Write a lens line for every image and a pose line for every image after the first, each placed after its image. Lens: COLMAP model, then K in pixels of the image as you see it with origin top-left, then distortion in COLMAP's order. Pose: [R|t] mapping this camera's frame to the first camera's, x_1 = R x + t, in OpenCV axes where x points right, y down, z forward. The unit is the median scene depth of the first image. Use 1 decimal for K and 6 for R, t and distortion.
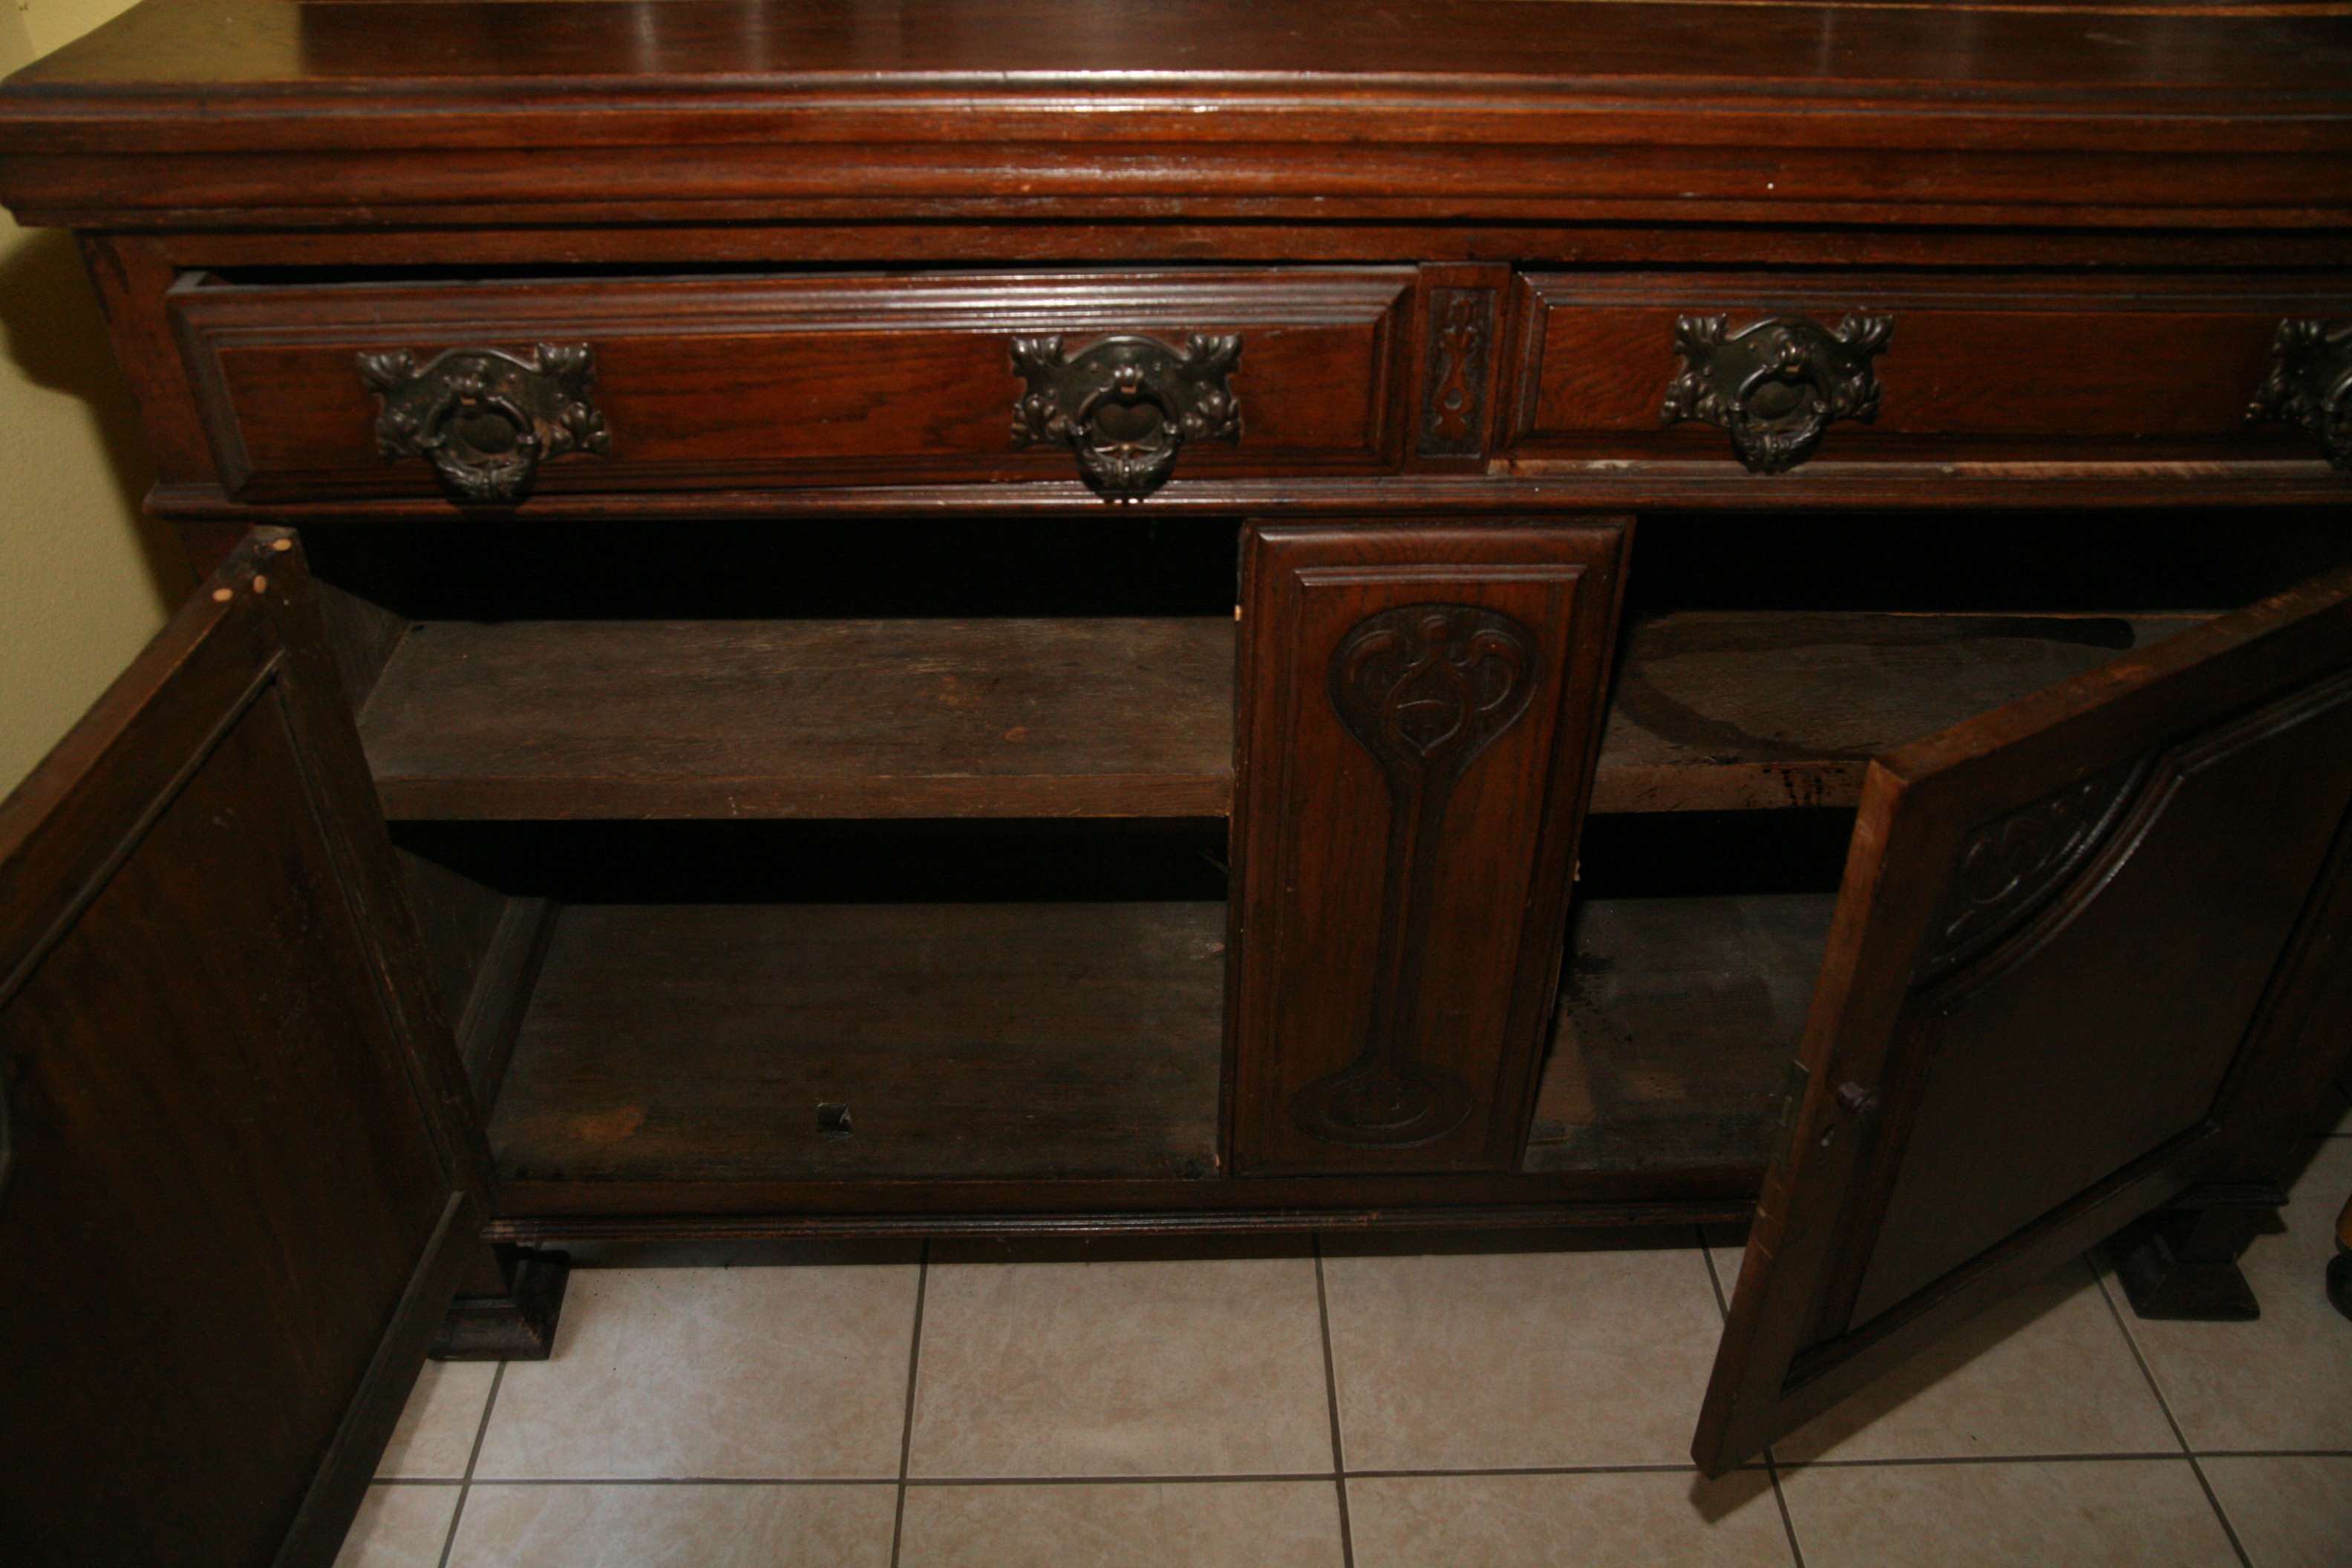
lens RADIAL K [[1867.8, 0, 1168.0], [0, 1867.8, 782.8], [0, 0, 1]] dist [-0.089777, 0.049640]
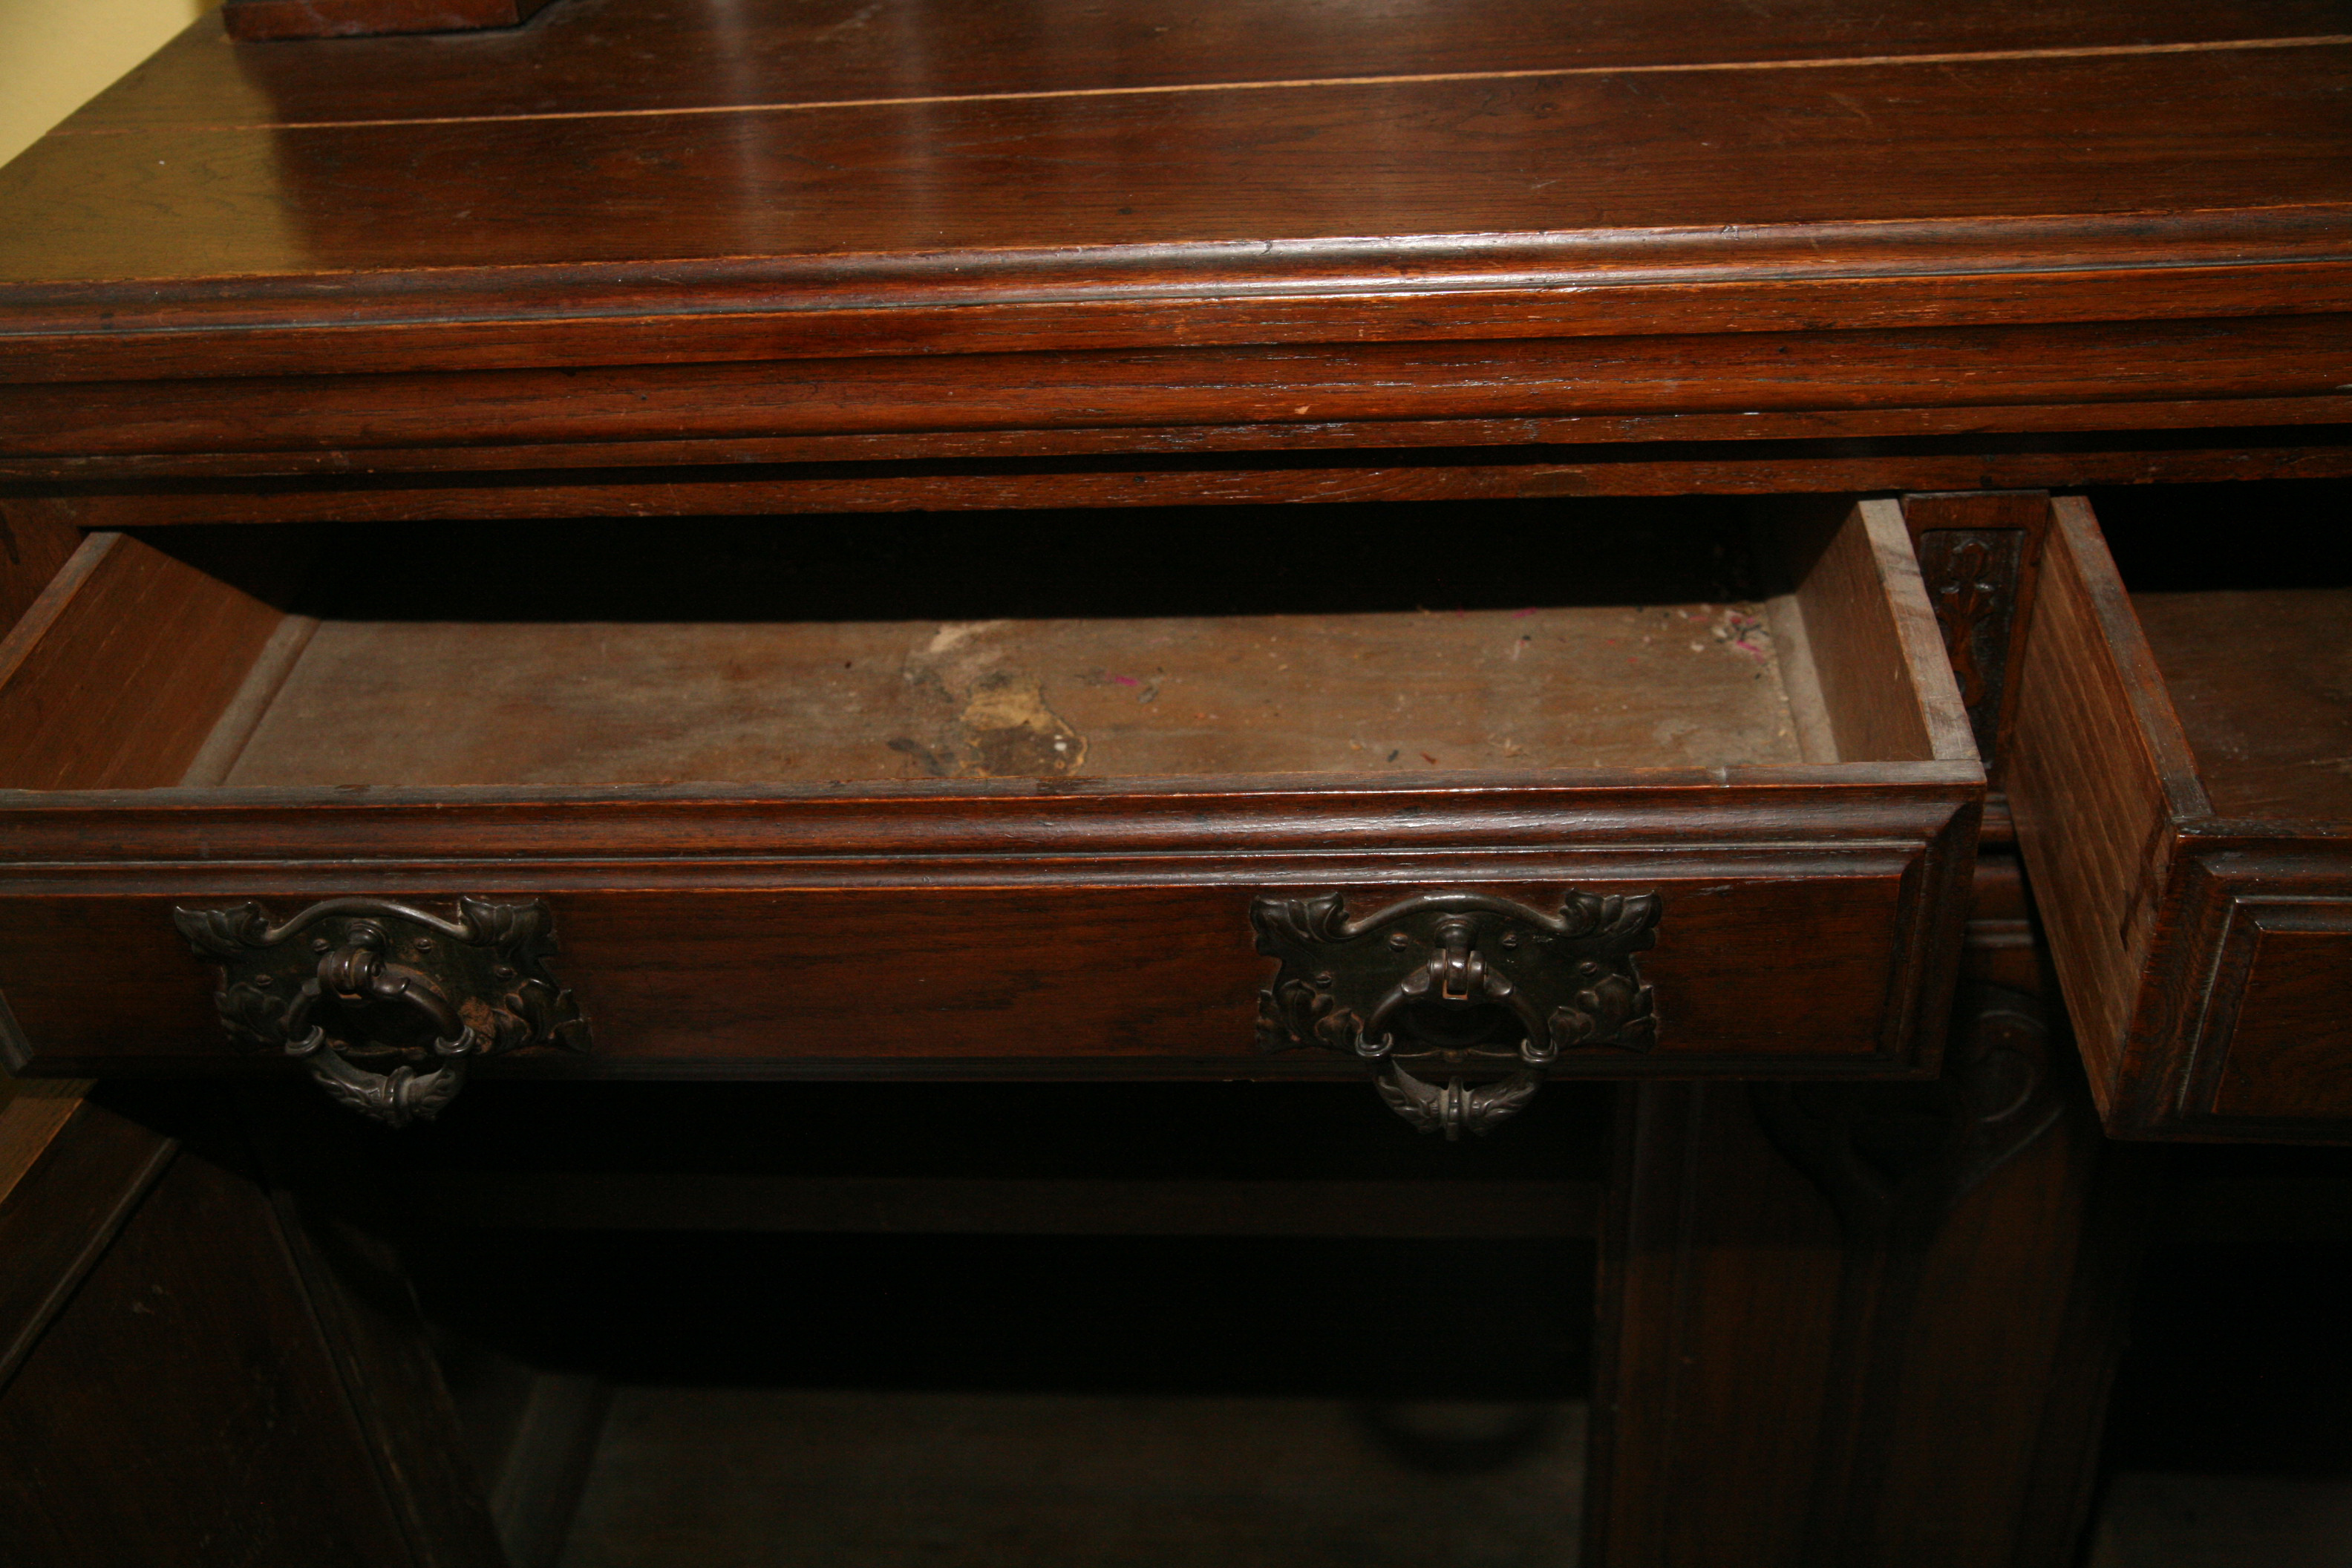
lens RADIAL K [[2344.9, 0, 1180.1], [0, 2344.9, 788.8], [0, 0, 1]] dist [-0.022552, 0.000000]
pose [[0.990917, 0.007973, -0.134242, -0.006205], [-0.014043, 0.998918, -0.044332, -0.153491], [0.133743, 0.045815, 0.989956, 0.175905]]
